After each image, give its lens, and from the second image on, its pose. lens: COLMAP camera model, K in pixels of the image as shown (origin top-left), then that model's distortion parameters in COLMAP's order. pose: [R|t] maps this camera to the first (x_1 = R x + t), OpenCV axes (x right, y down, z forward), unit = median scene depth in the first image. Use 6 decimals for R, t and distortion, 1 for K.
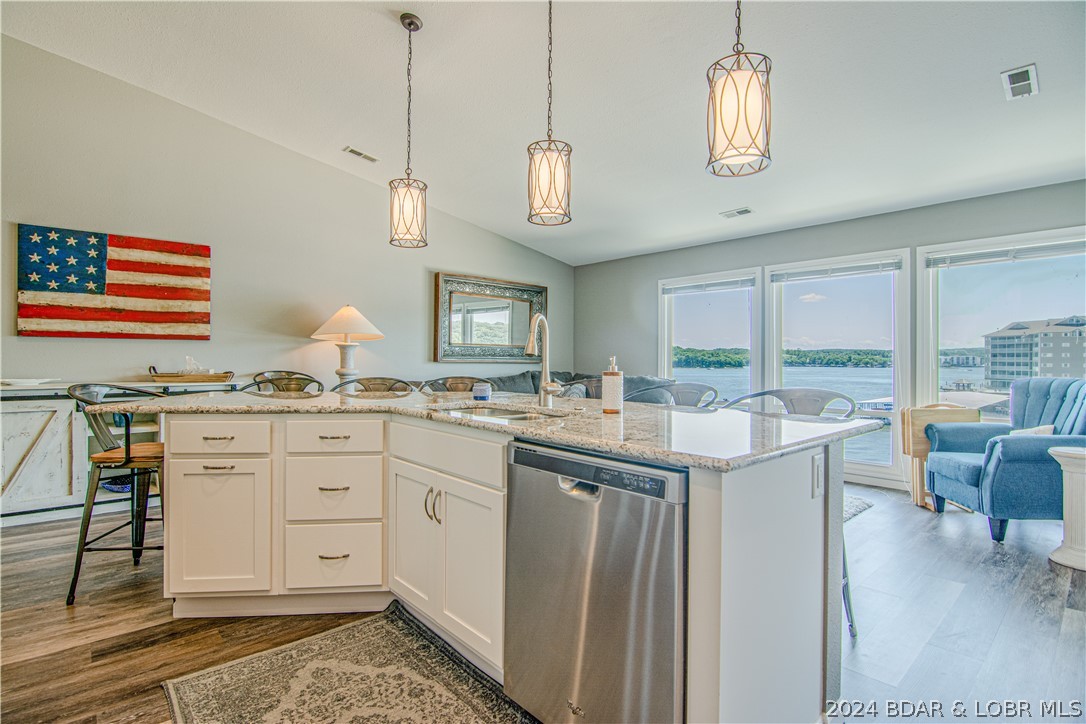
lens RADIAL K [[524.9, 0, 537.2], [0, 524.9, 358.3], [0, 0, 1]] dist [0.000848, -0.011381]
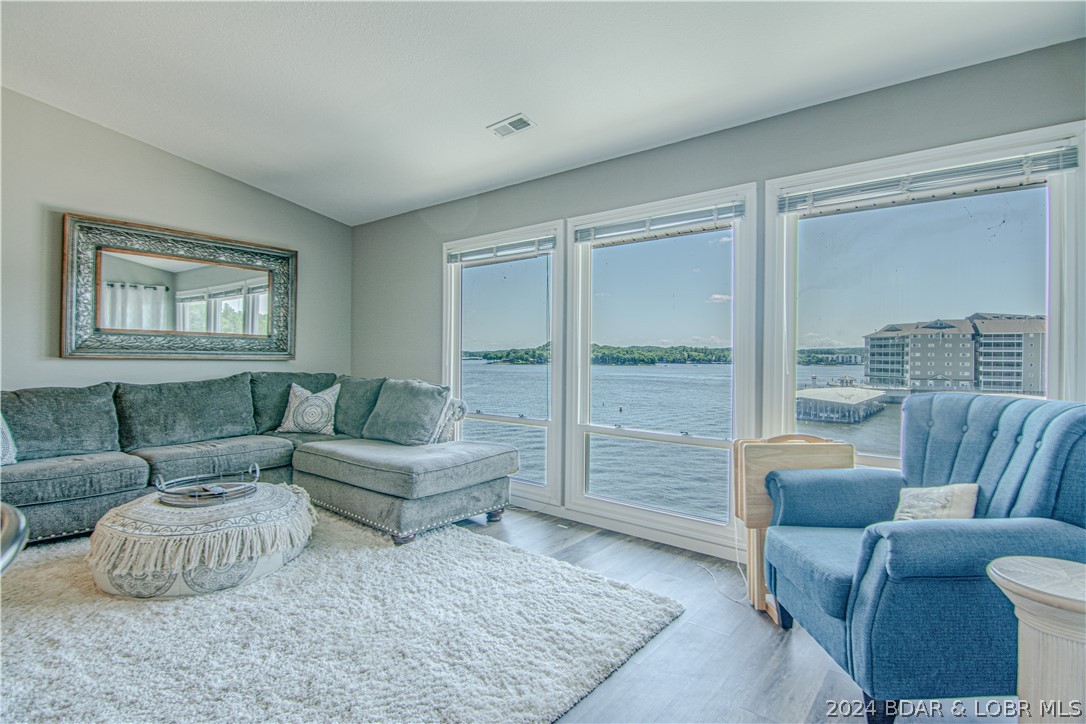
lens RADIAL K [[524.9, 0, 537.2], [0, 524.9, 358.3], [0, 0, 1]] dist [0.000848, -0.011381]
pose [[0.988710, 0.005454, 0.149742, 0.345643], [-0.006492, 0.999958, 0.006446, -0.000668], [-0.149700, -0.007345, 0.988704, 0.398894]]
